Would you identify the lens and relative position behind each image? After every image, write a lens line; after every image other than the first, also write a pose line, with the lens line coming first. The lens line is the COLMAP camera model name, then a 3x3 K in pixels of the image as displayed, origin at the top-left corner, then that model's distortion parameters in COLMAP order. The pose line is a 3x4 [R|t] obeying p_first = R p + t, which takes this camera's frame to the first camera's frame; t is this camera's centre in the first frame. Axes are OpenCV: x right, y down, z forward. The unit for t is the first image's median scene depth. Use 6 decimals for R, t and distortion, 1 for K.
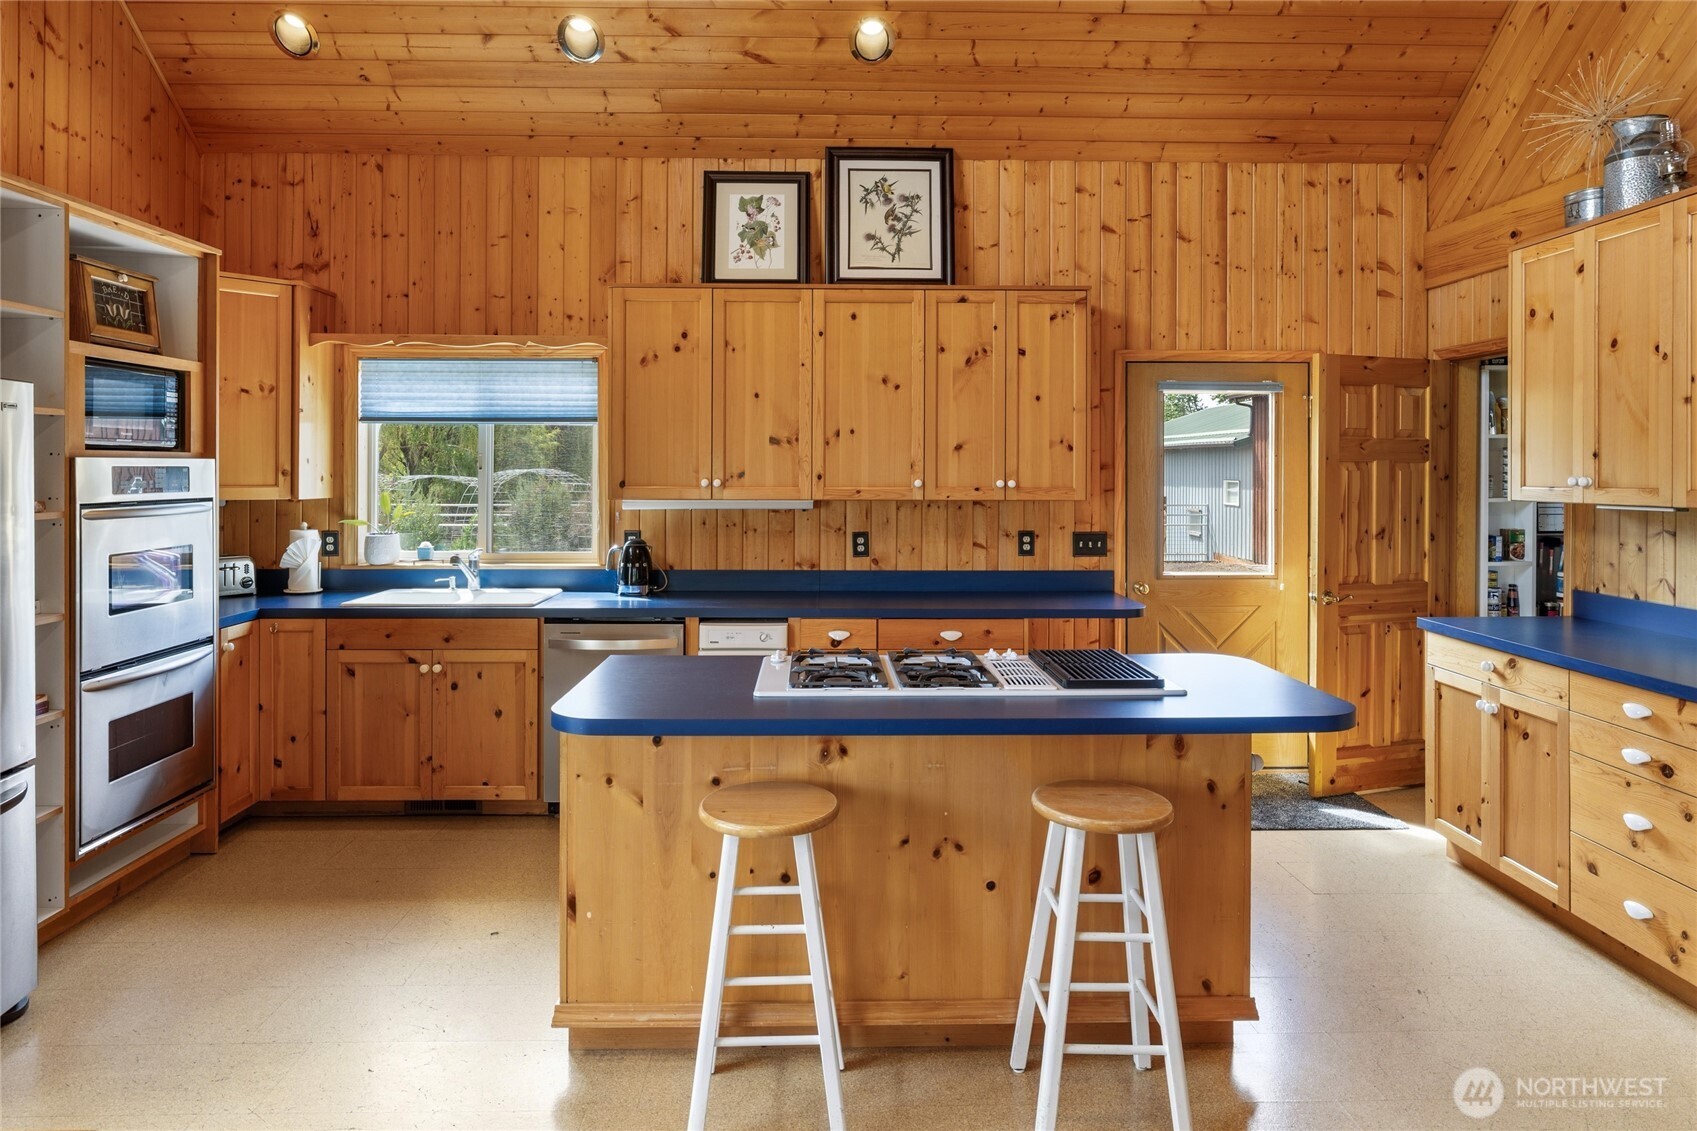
lens RADIAL K [[1024.6, 0, 837.5], [0, 1024.6, 476.8], [0, 0, 1]] dist [-0.006674, 0.003047]
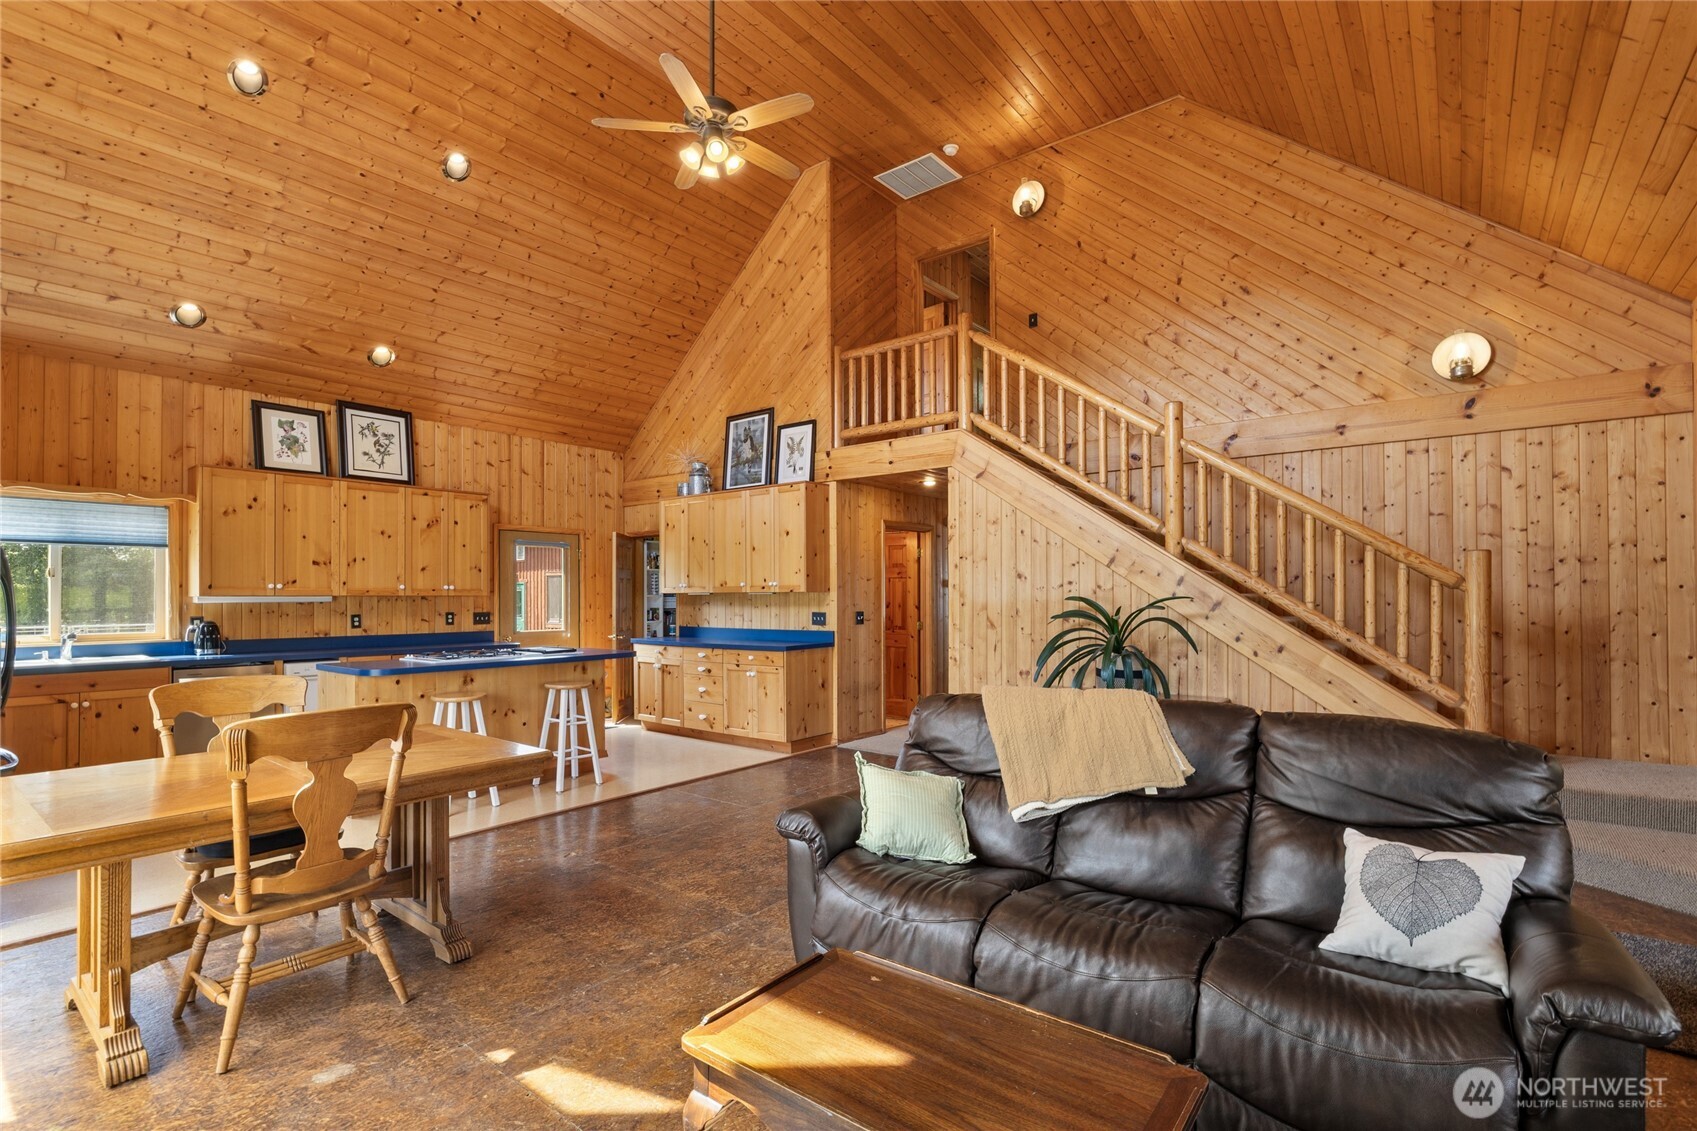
lens RADIAL K [[772.6, 0, 844.3], [0, 772.6, 594.7], [0, 0, 1]] dist [-0.008582, 0.001756]
pose [[0.639527, -0.002701, 0.768764, -0.489921], [0.007574, 0.999967, -0.002787, 0.030274], [-0.768731, 0.007606, 0.639527, -0.553309]]
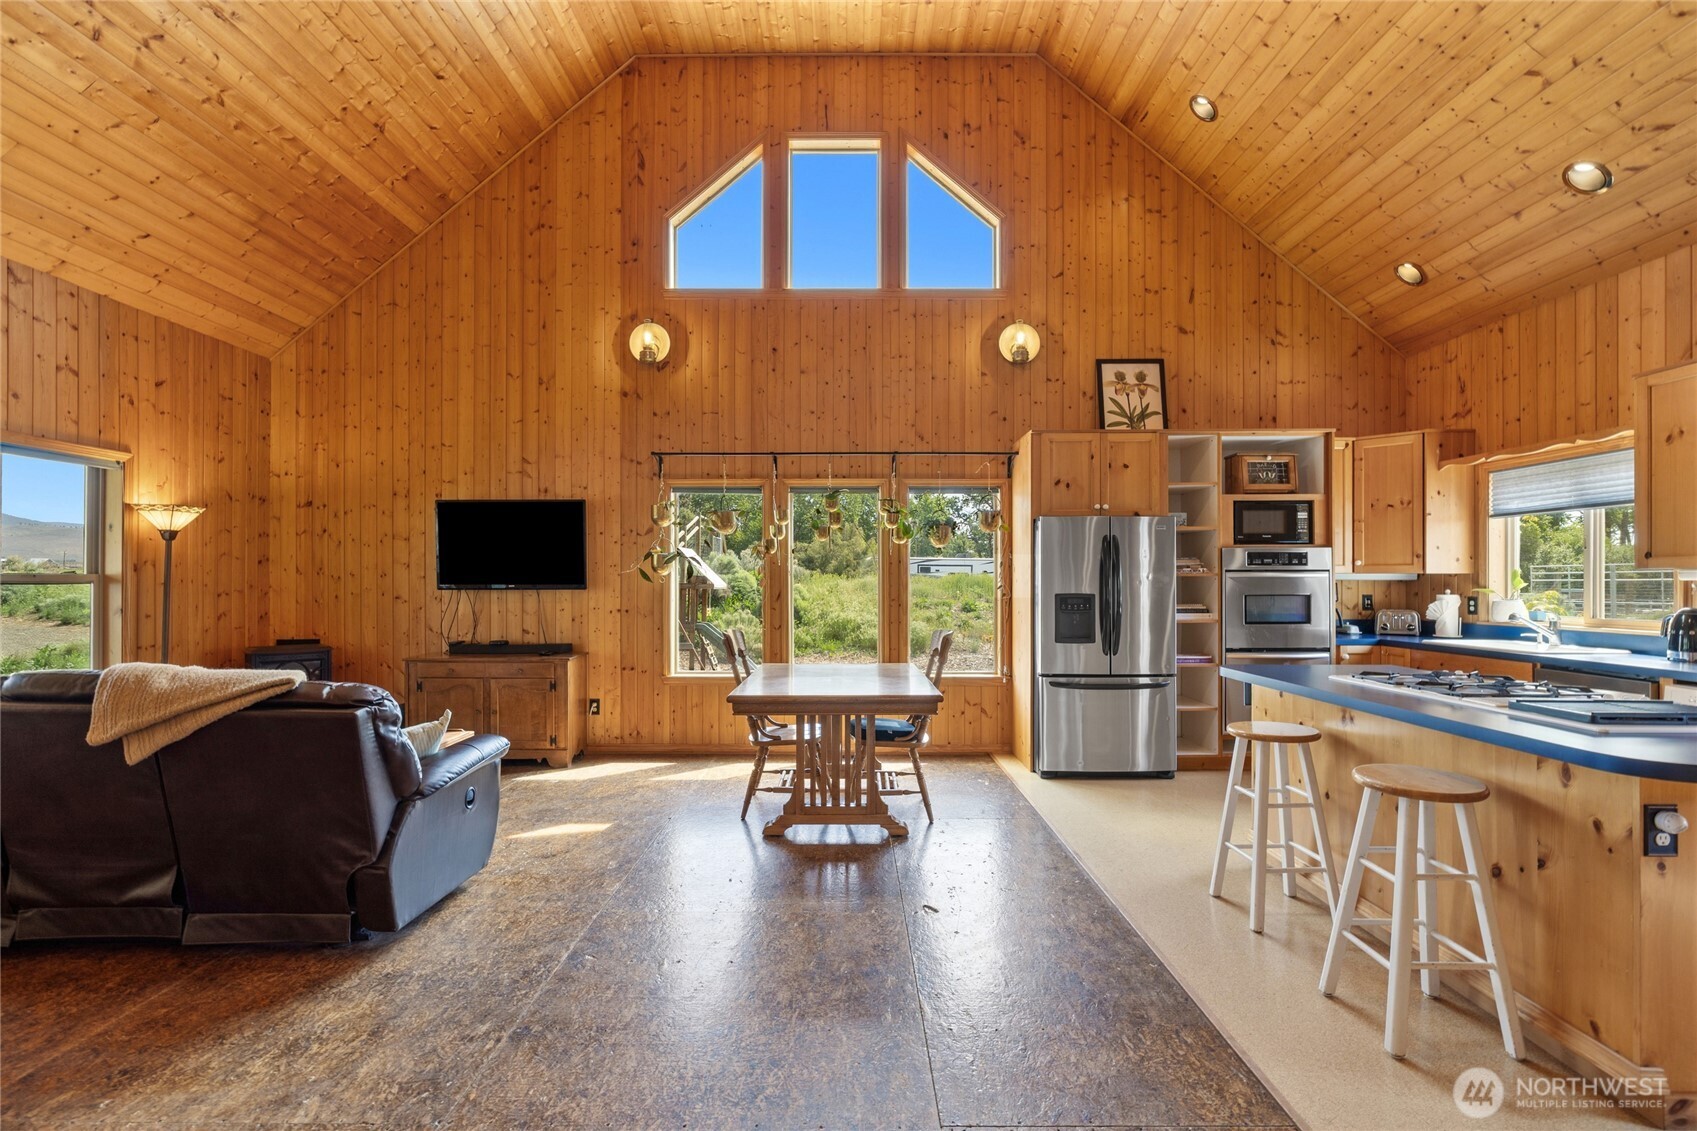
lens RADIAL K [[772.6, 0, 851.1], [0, 772.6, 580.8], [0, 0, 1]] dist [-0.008582, 0.001756]
pose [[-0.017735, -0.005239, -0.999829, 0.598884], [-0.004786, 0.999975, -0.005155, 0.041031], [0.999831, 0.004694, -0.017760, 0.160448]]
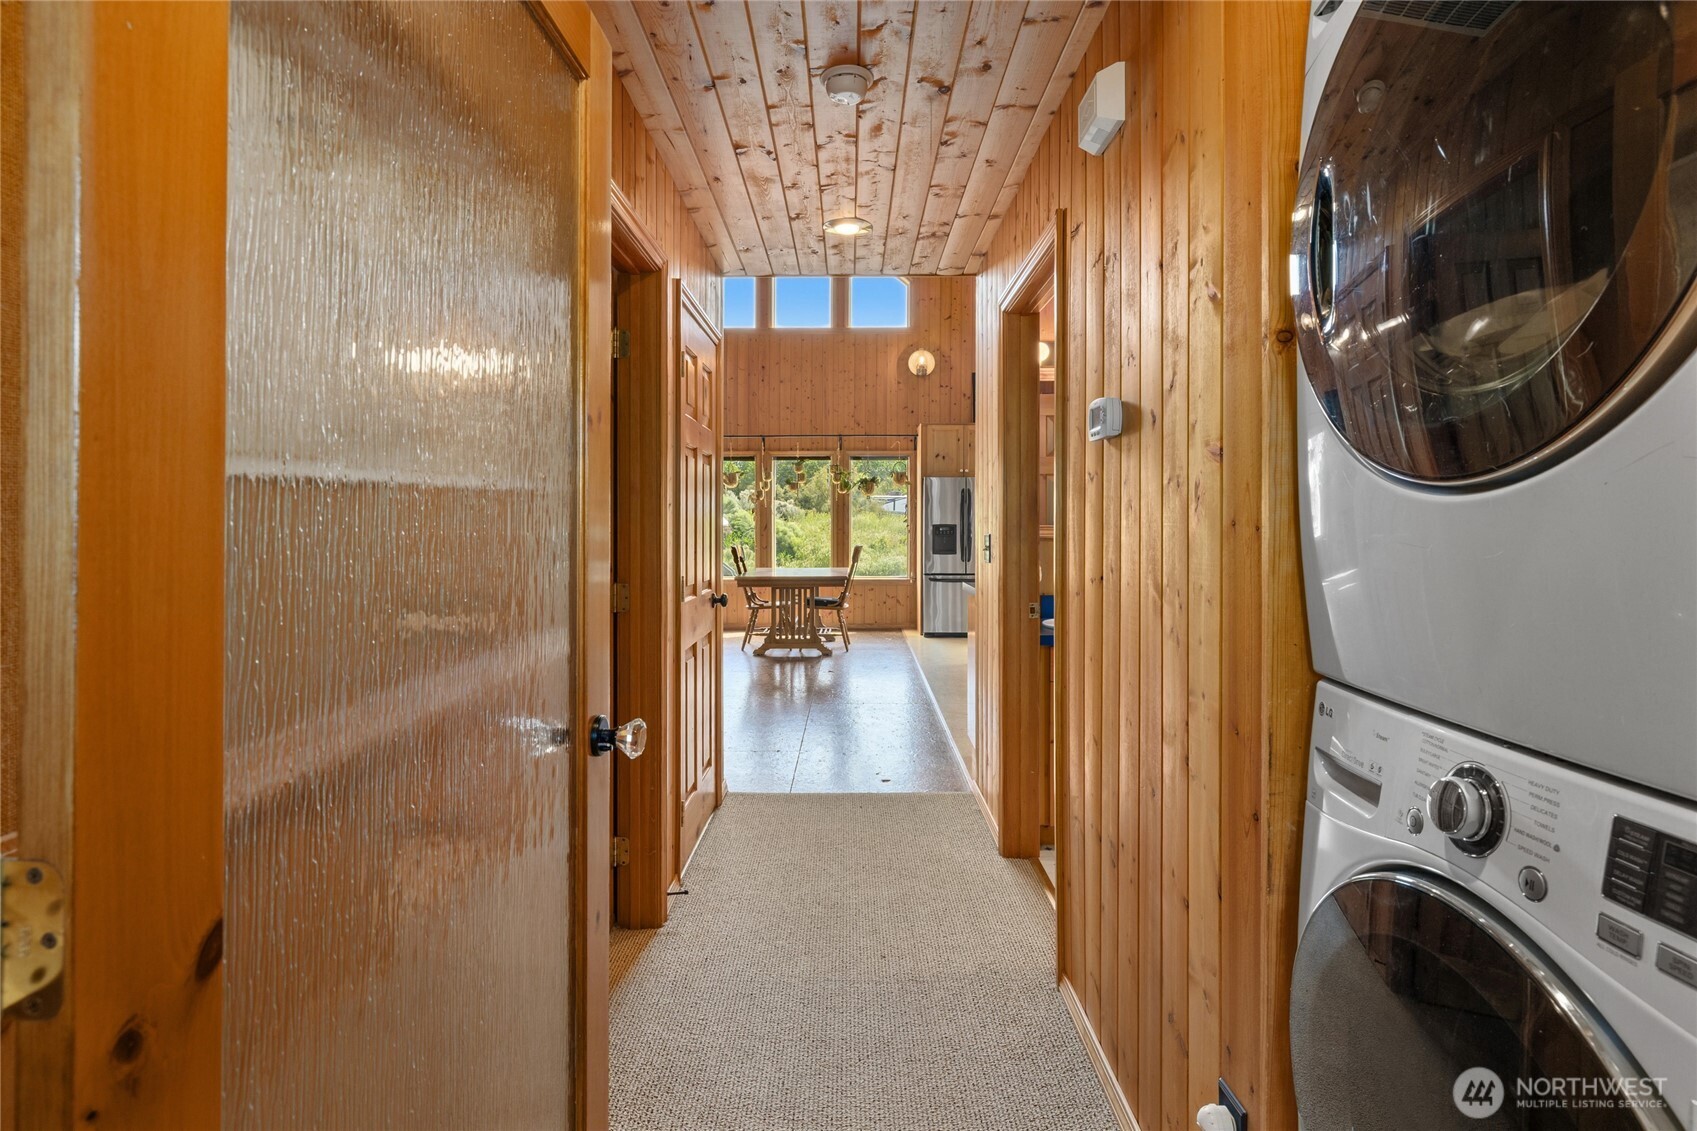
lens RADIAL K [[858.4, 0, 856.2], [0, 858.4, 501.5], [0, 0, 1]] dist [-0.004233, 0.000110]
pose [[-0.024005, -0.028166, -0.999315, 1.455613], [-0.004844, 0.999595, -0.028057, 0.055319], [0.999700, 0.004167, -0.024132, 0.293714]]
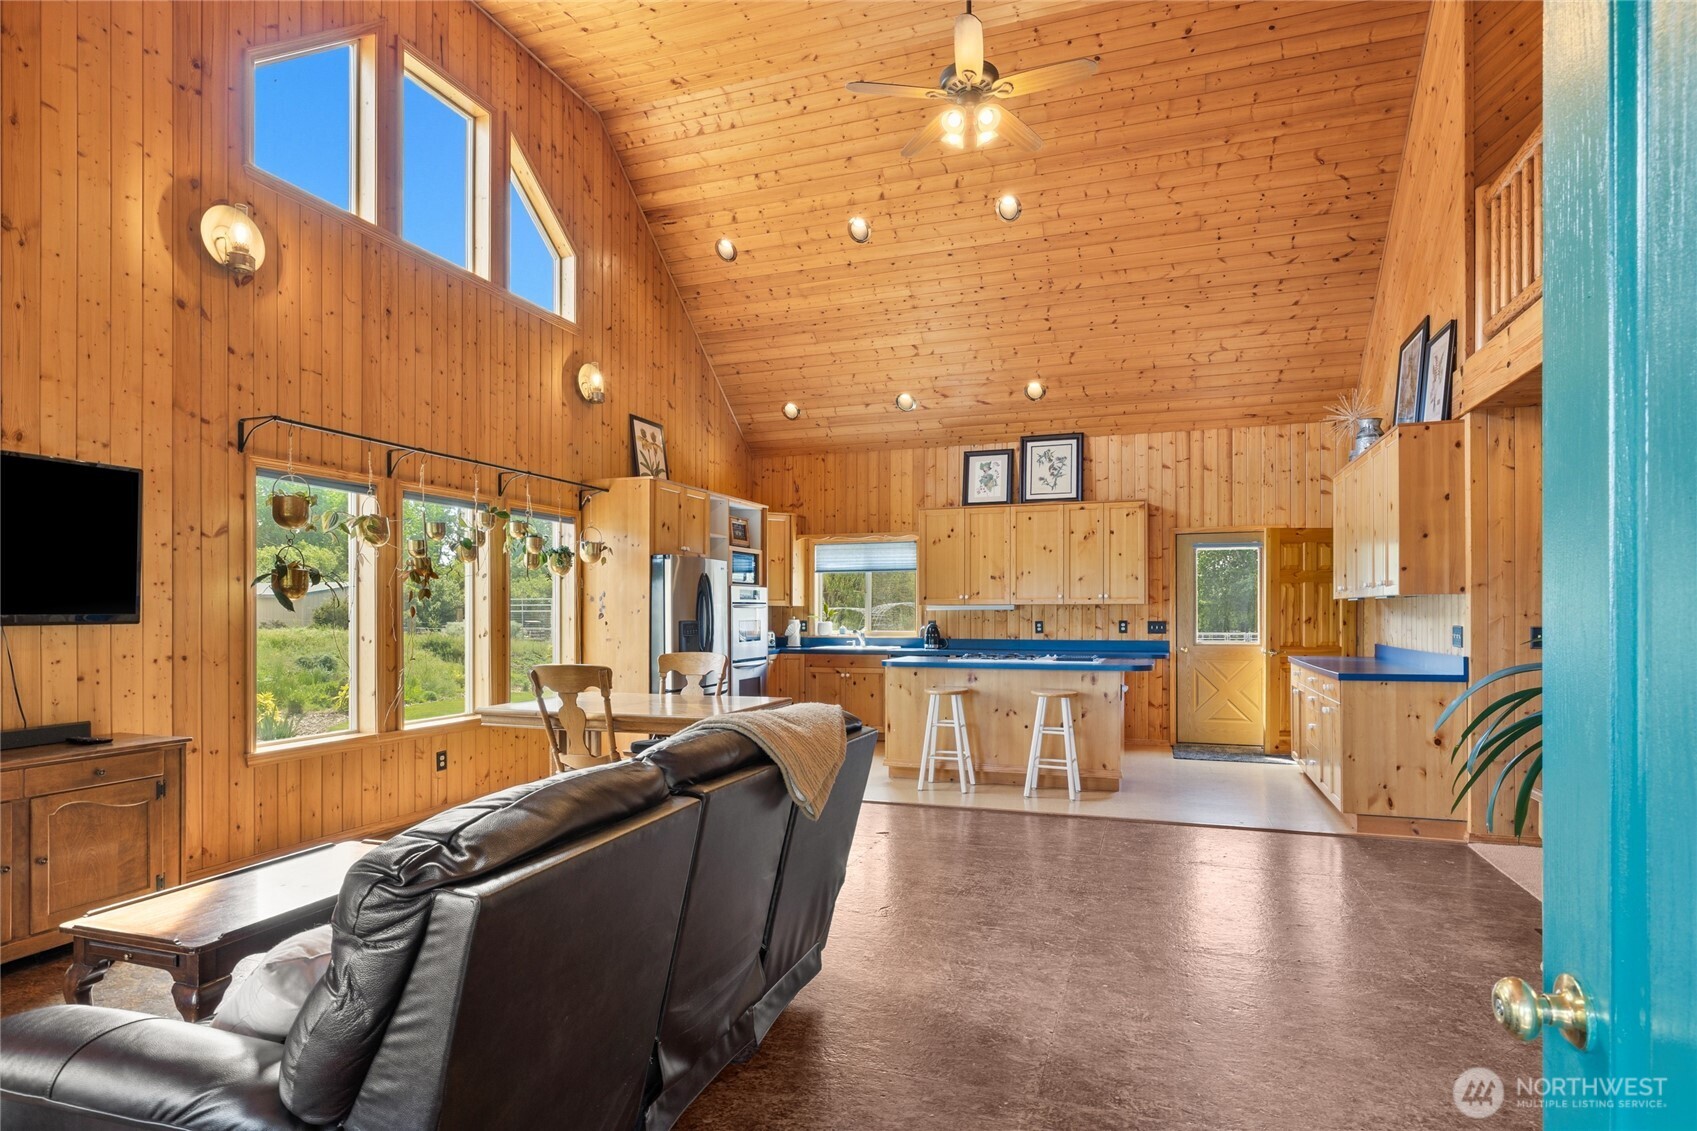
lens RADIAL K [[858.4, 0, 875.0], [0, 858.4, 619.5], [0, 0, 1]] dist [-0.004233, 0.000110]
pose [[0.942986, -0.001816, -0.332826, 0.297213], [0.002902, 0.999992, 0.002767, 0.046522], [0.332819, -0.003575, 0.942984, -0.768616]]
